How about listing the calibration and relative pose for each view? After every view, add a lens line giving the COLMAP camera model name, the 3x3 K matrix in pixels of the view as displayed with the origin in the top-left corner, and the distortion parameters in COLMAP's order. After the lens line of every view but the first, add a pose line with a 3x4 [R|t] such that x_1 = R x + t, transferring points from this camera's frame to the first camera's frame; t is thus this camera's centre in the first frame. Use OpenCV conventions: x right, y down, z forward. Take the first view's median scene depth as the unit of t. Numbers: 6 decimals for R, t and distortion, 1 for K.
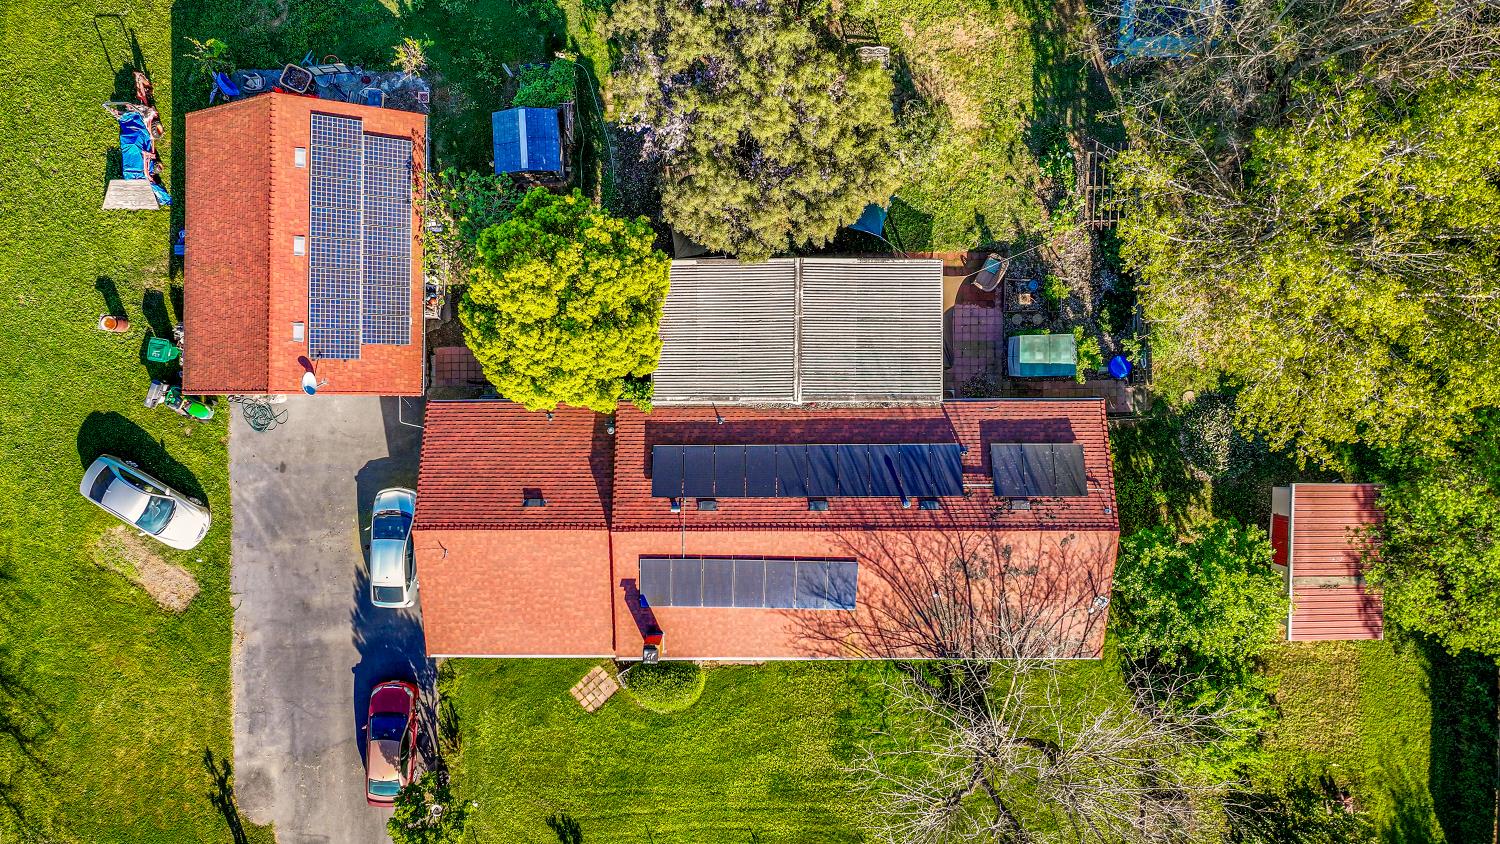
lens RADIAL K [[1058.2, 0, 742.2], [0, 1058.2, 421.9], [0, 0, 1]] dist [0.008493, 0.001928]
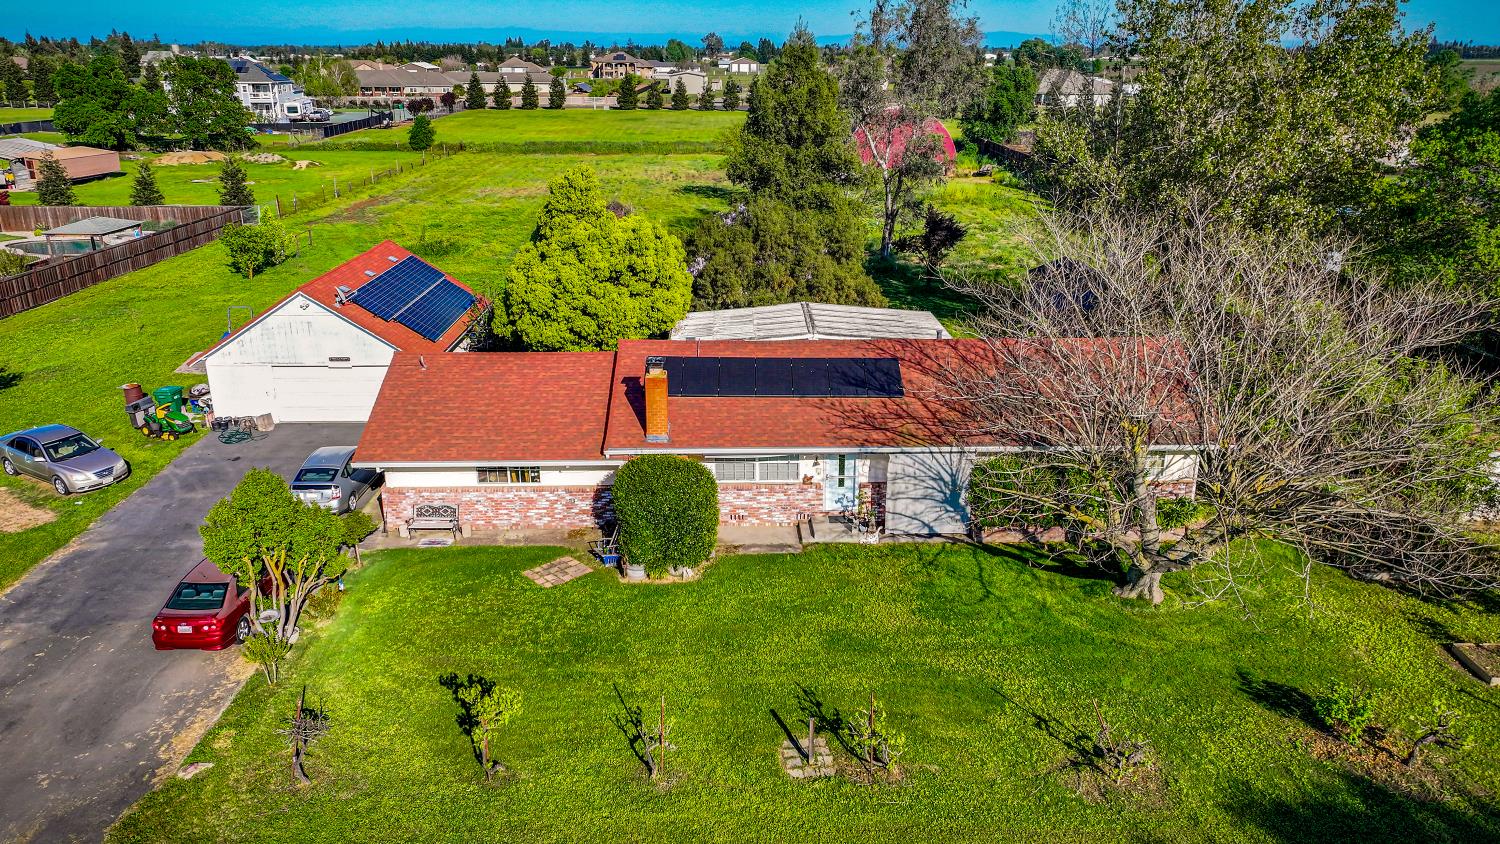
lens RADIAL K [[1058.2, 0, 756.0], [0, 1058.2, 422.2], [0, 0, 1]] dist [0.008493, 0.001928]
pose [[0.999419, -0.008686, 0.032944, -0.035551], [0.033966, 0.329417, -0.943574, 0.946729], [-0.002657, 0.944145, 0.329520, 0.738308]]
